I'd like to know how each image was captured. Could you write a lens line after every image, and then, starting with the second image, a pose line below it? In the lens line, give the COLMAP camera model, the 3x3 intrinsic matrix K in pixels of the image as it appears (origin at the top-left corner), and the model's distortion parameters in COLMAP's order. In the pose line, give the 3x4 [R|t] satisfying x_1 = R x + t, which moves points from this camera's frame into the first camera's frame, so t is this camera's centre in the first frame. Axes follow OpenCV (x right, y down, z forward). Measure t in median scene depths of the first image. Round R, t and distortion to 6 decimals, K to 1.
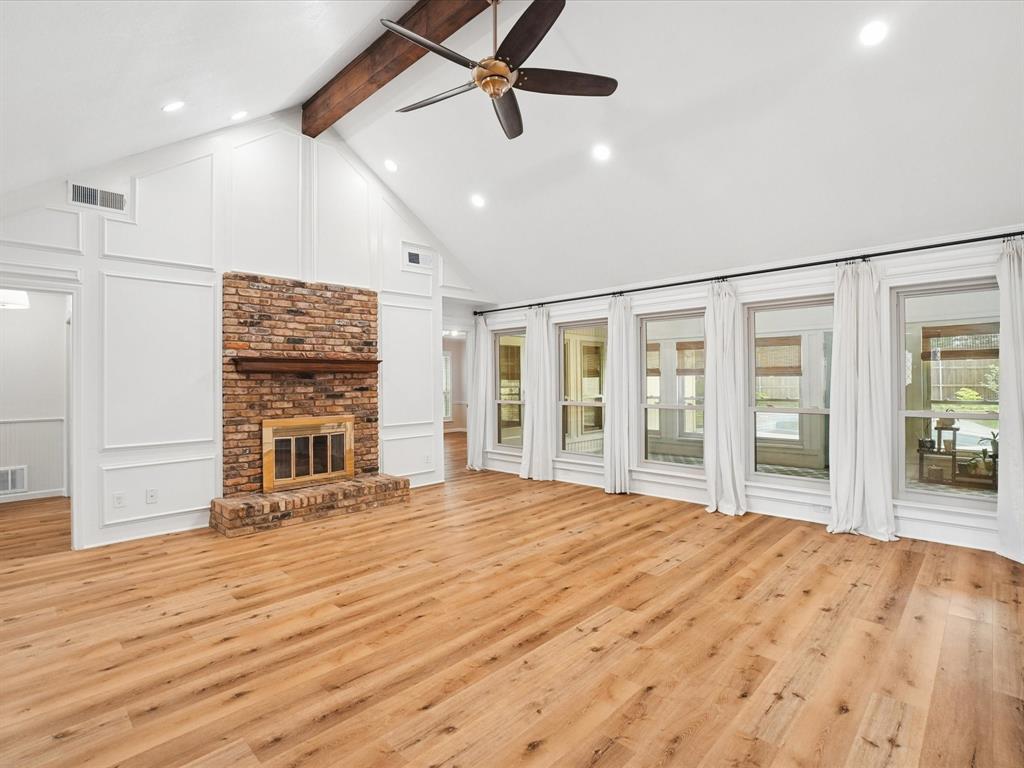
lens RADIAL K [[499.2, 0, 511.2], [0, 499.2, 371.3], [0, 0, 1]] dist [-0.043368, 0.014330]
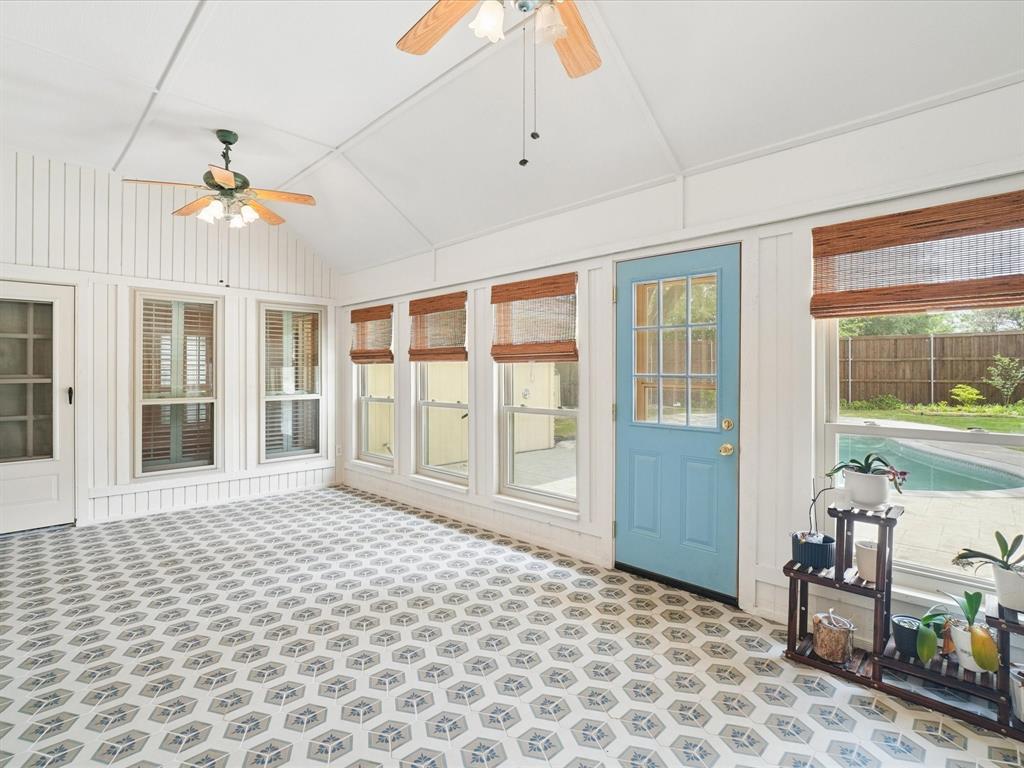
lens RADIAL K [[499.2, 0, 511.2], [0, 499.2, 371.3], [0, 0, 1]] dist [-0.043368, 0.014330]
pose [[0.999970, 0.005894, -0.005026, 0.865893], [-0.005815, 0.999861, 0.015645, 0.019362], [0.005118, -0.015615, 0.999865, 0.877119]]
